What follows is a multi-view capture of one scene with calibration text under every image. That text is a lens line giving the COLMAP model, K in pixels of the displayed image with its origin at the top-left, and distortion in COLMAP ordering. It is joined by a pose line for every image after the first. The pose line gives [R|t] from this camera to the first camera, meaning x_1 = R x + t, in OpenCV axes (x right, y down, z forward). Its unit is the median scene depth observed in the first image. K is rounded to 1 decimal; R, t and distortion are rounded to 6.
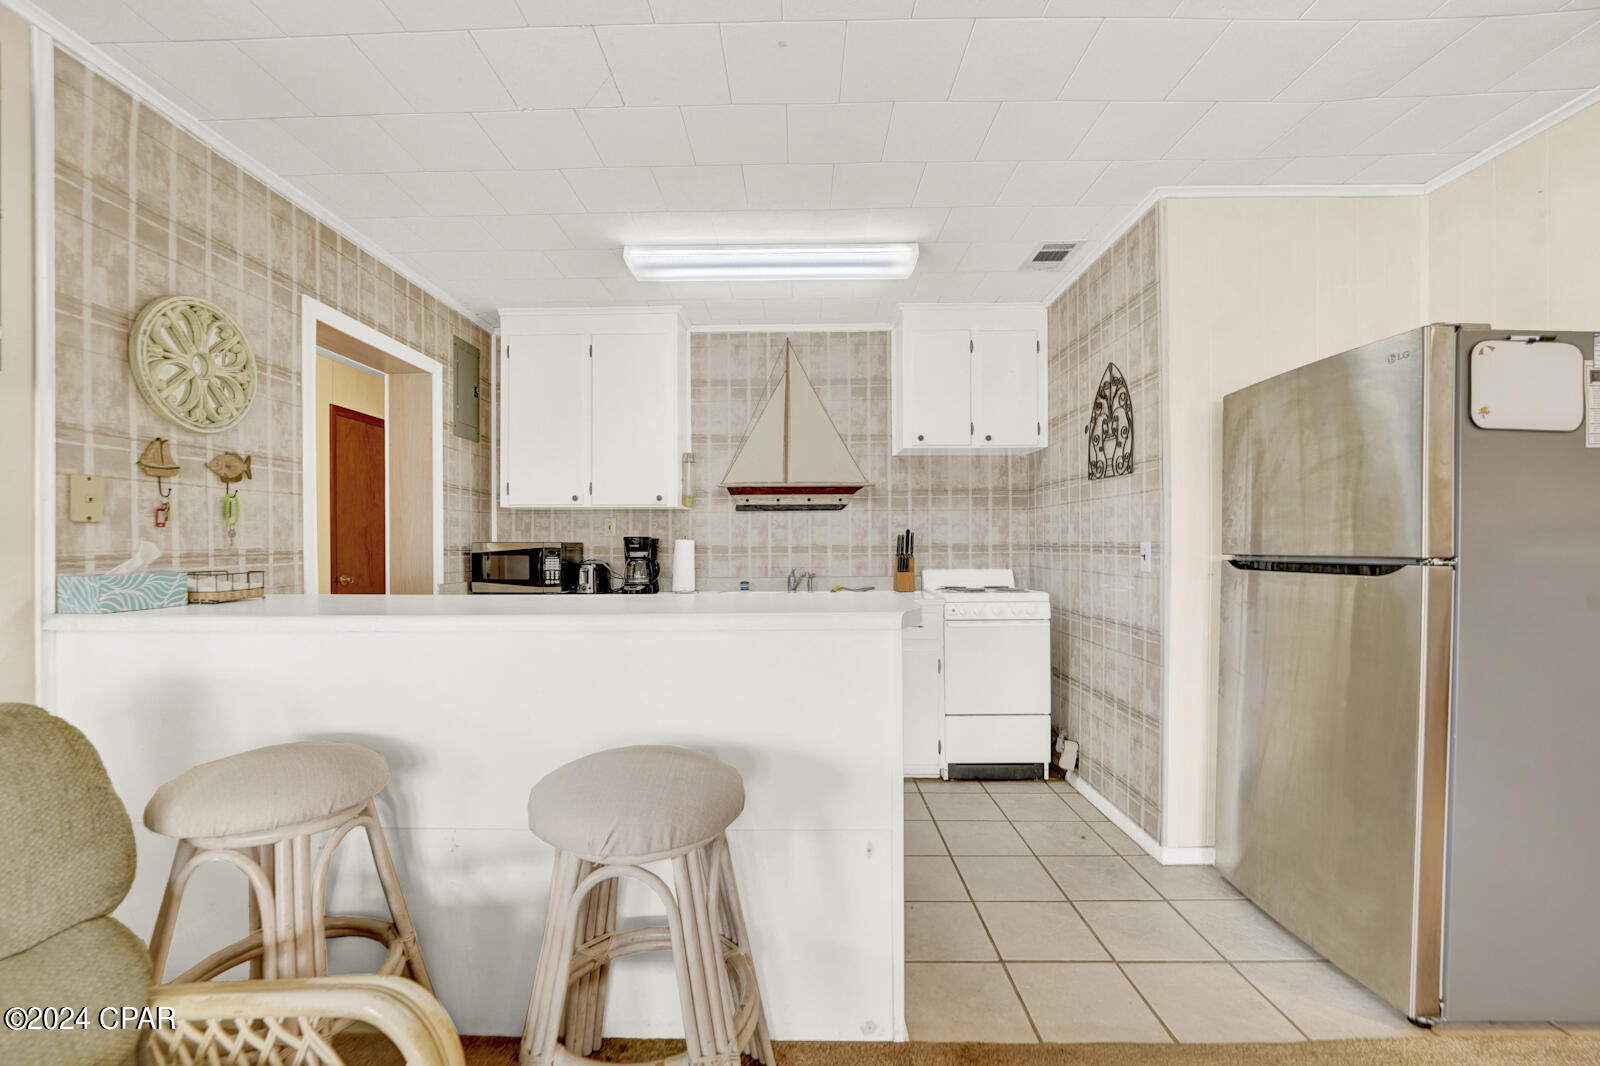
lens RADIAL K [[649.0, 0, 781.2], [0, 649.0, 547.1], [0, 0, 1]] dist [-0.025090, 0.000777]
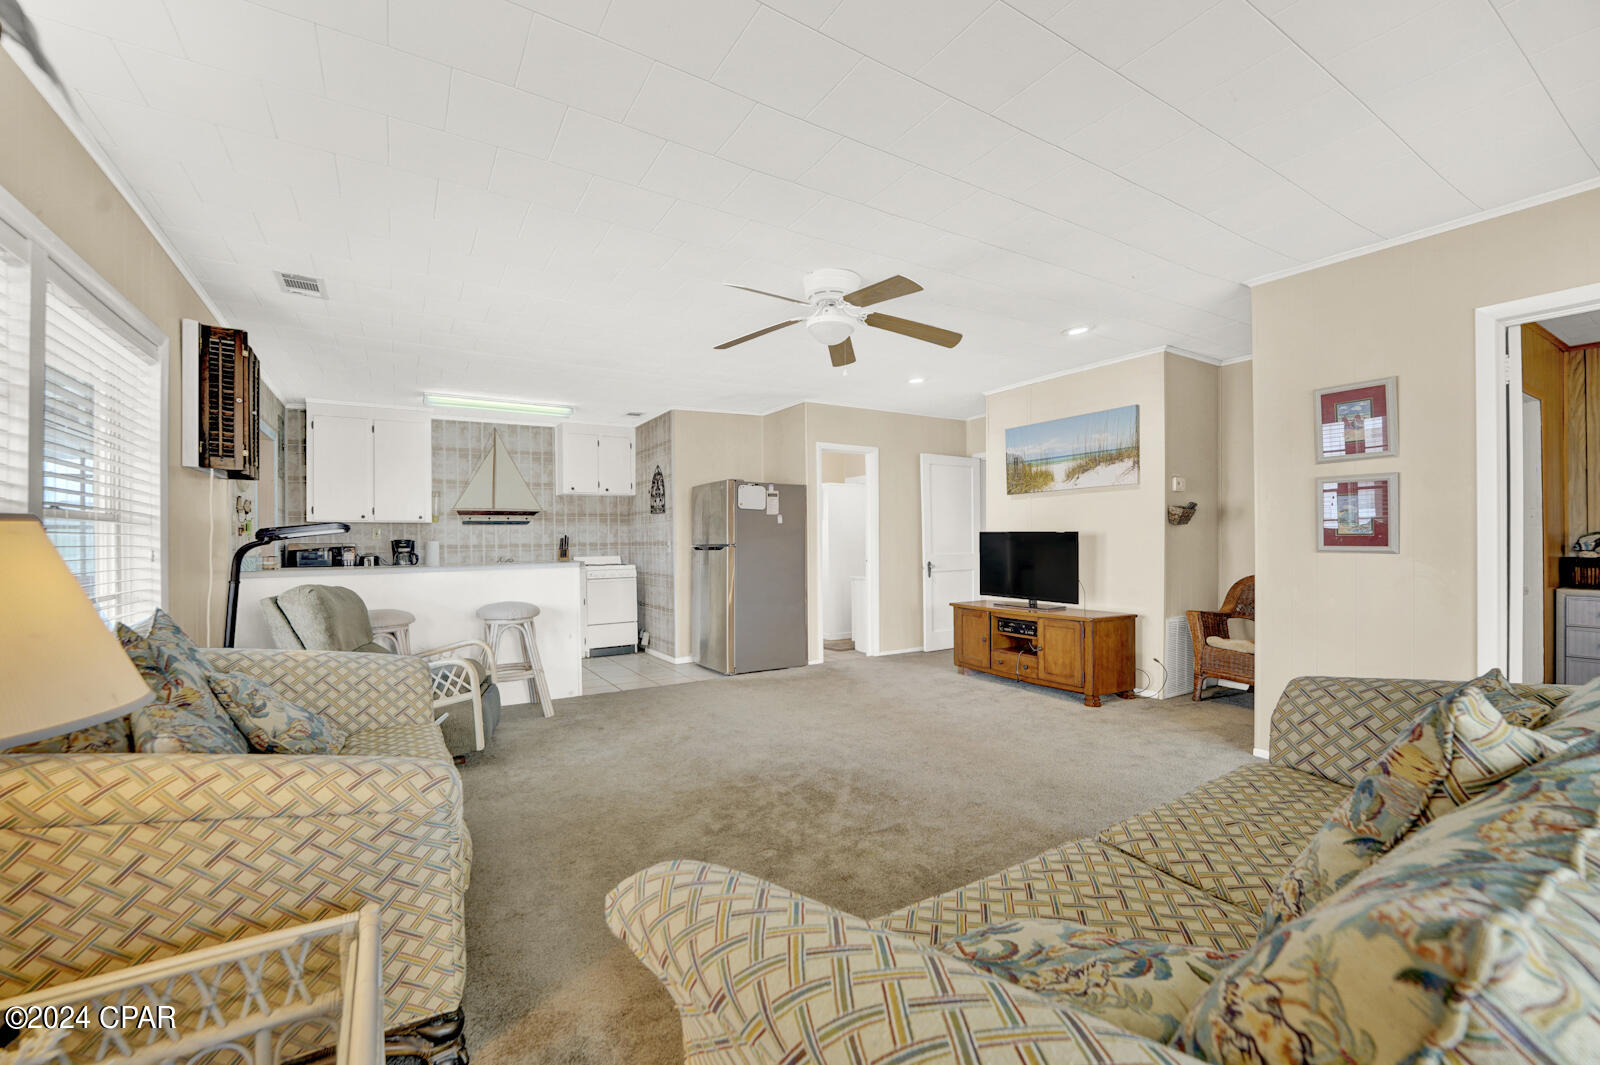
lens RADIAL K [[650.3, 0, 793.3], [0, 650.3, 545.0], [0, 0, 1]] dist [-0.025565, 0.001495]
pose [[0.836843, -0.008982, 0.547370, -0.317084], [0.012481, 0.999919, -0.002672, 0.016567], [-0.547301, 0.009068, 0.836887, -1.057122]]
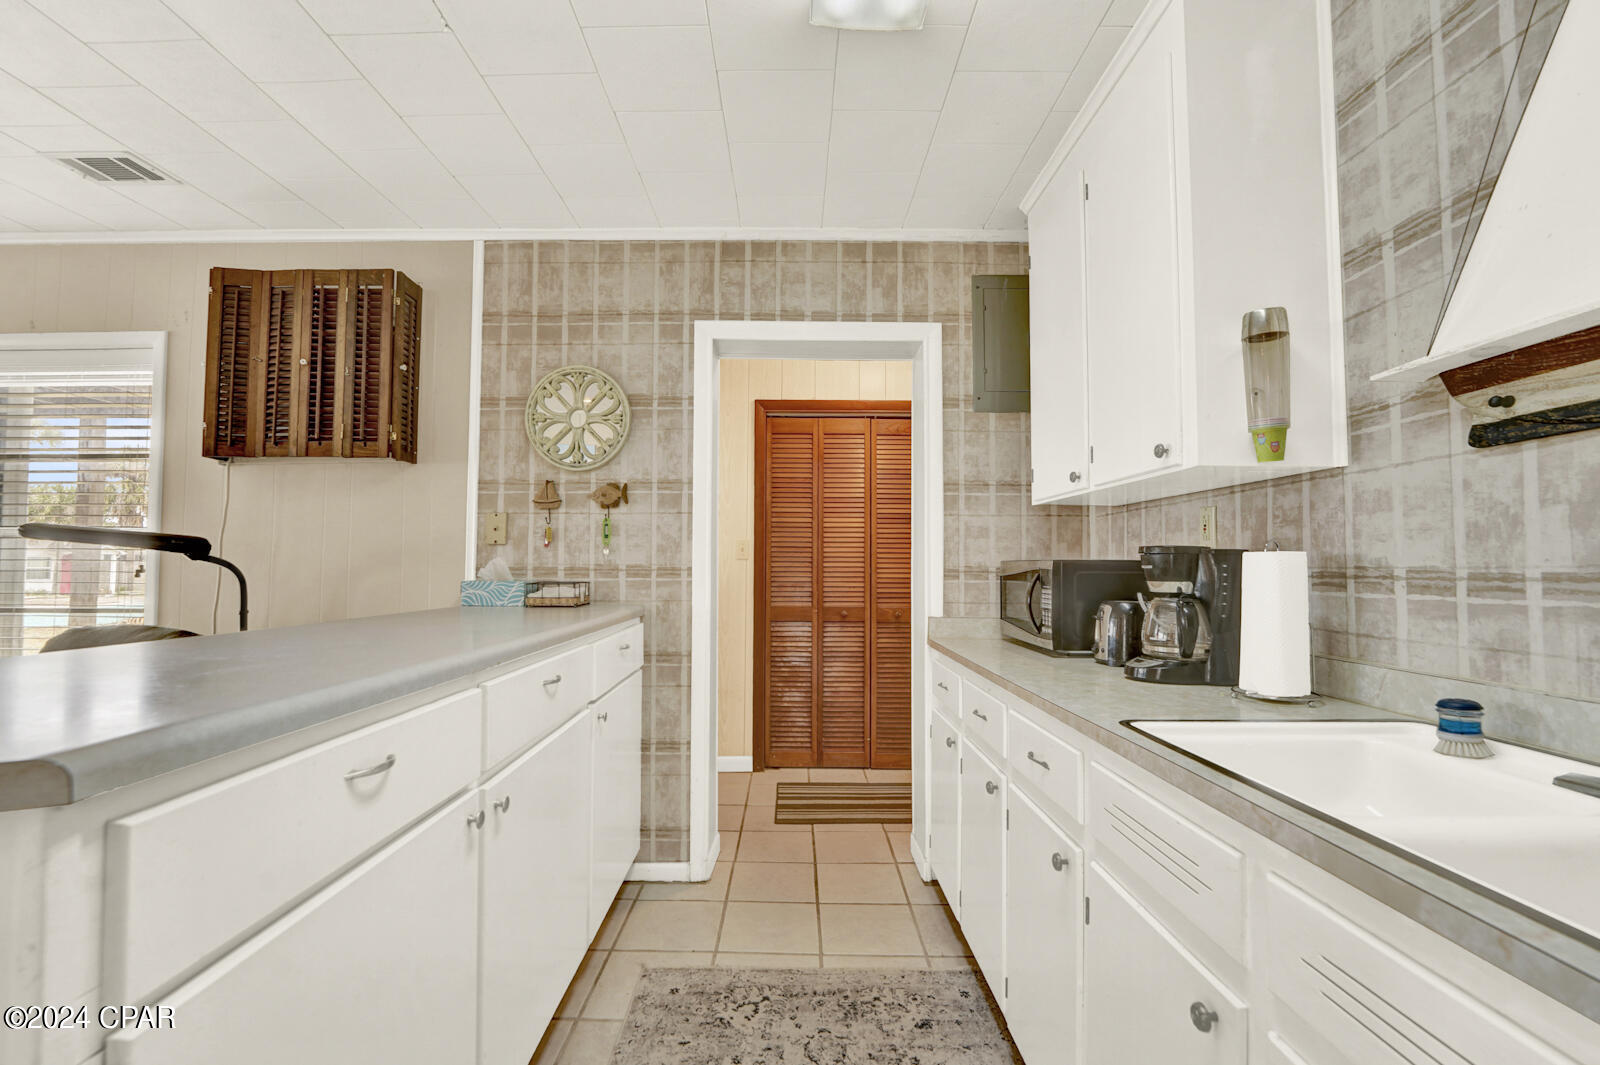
lens RADIAL K [[674.1, 0, 785.1], [0, 674.1, 546.2], [0, 0, 1]] dist [-0.027827, -0.000631]
pose [[0.022328, -0.027262, -0.999379, 0.242197], [-0.013533, 0.999528, -0.027569, -0.000405], [0.999659, 0.014140, 0.021949, 0.800471]]
